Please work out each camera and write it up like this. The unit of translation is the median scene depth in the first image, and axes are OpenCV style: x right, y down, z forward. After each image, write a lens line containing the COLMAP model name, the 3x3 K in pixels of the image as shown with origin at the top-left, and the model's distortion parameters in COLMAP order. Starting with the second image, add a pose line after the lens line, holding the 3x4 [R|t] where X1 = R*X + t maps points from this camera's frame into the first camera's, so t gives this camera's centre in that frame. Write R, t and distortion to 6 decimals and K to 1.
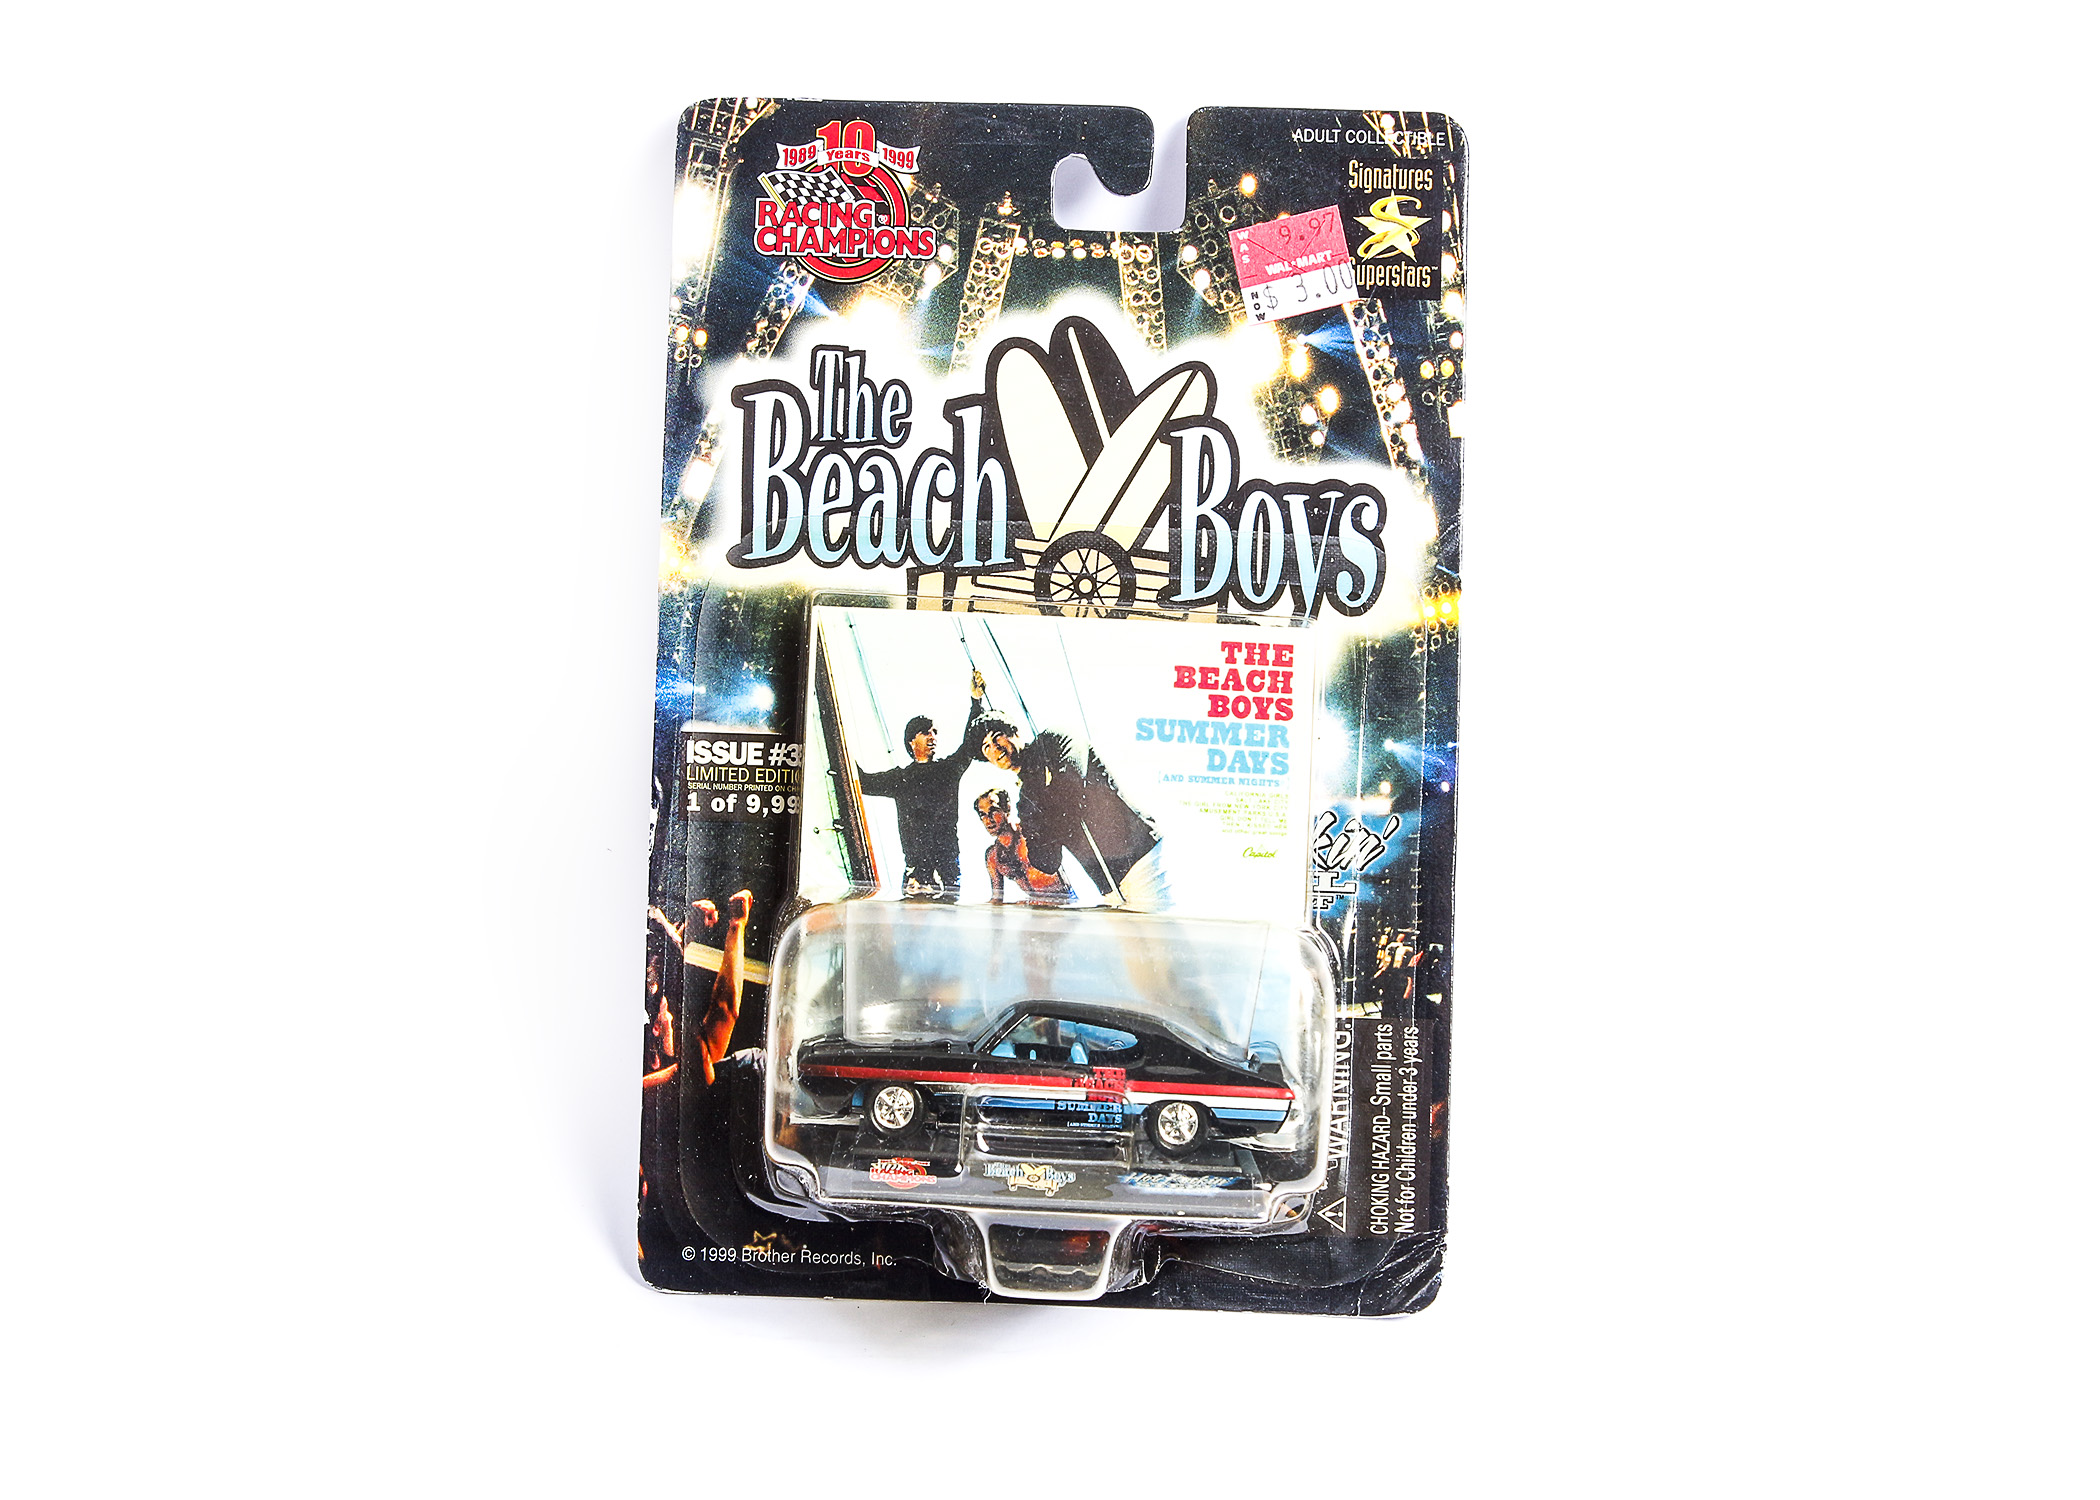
lens RADIAL K [[8611.9, 0, 925.0], [0, 8611.9, 752.1], [0, 0, 1]] dist [0.072955, 0.870197]
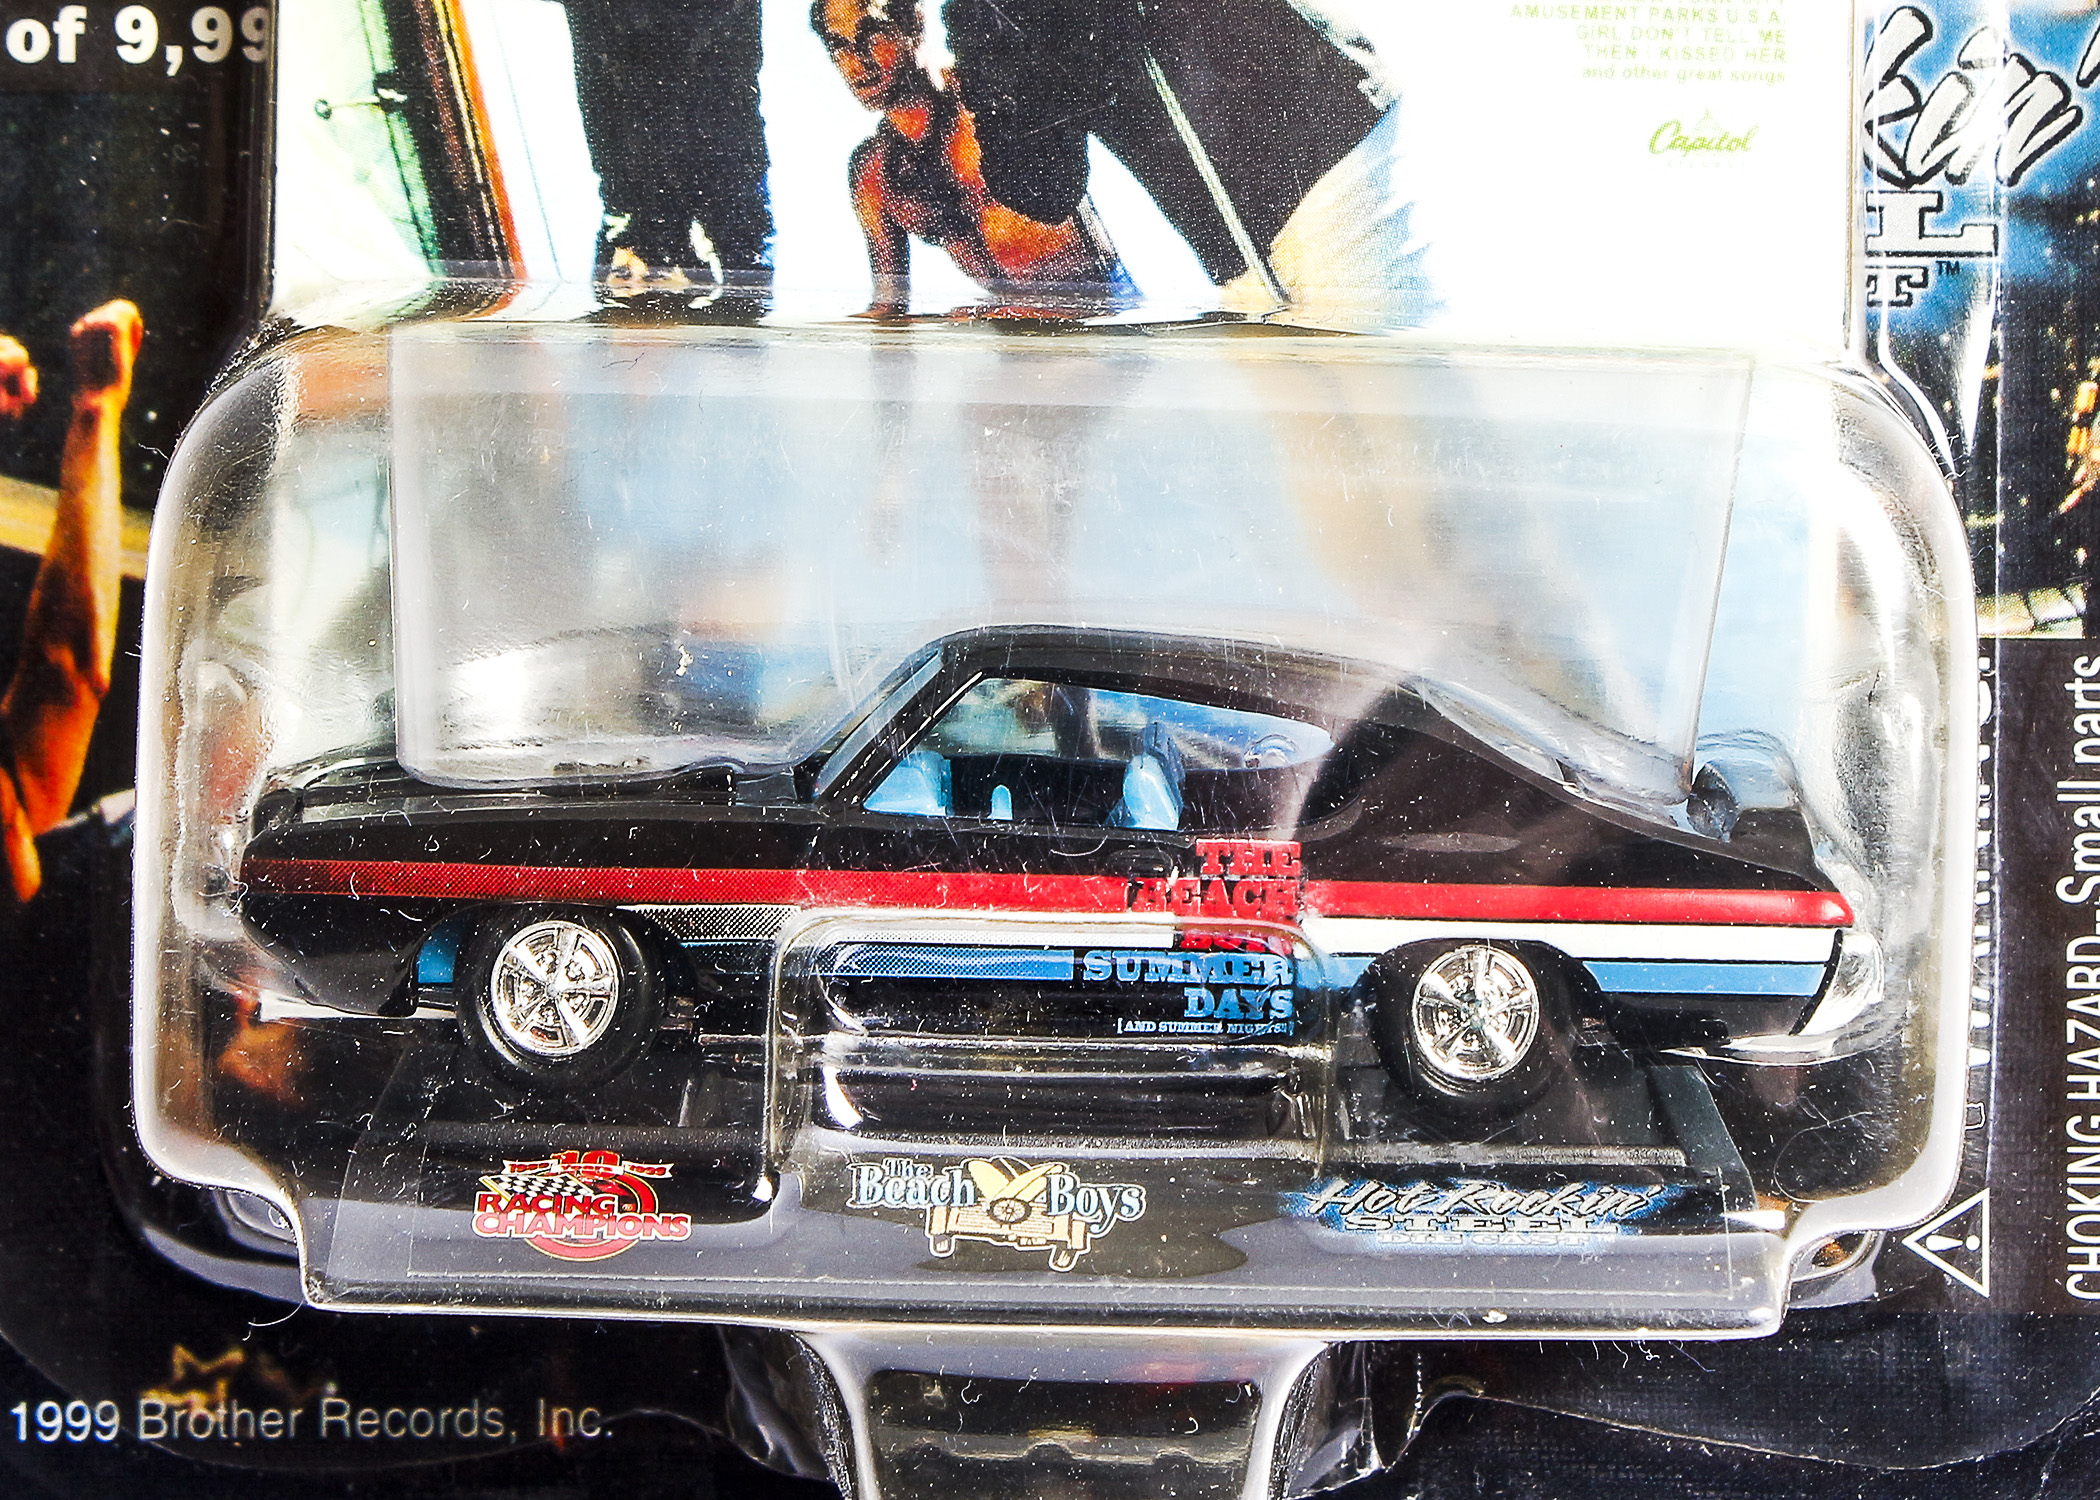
lens RADIAL K [[9664.4, 0, 1050.0], [0, 9664.4, 750.0], [0, 0, 1]] dist [-0.088761, -4.680250]
pose [[0.999549, -0.029373, -0.006310, 0.016444], [0.029700, 0.997755, 0.060031, 0.012350], [0.004533, -0.060191, 0.998177, 0.648133]]
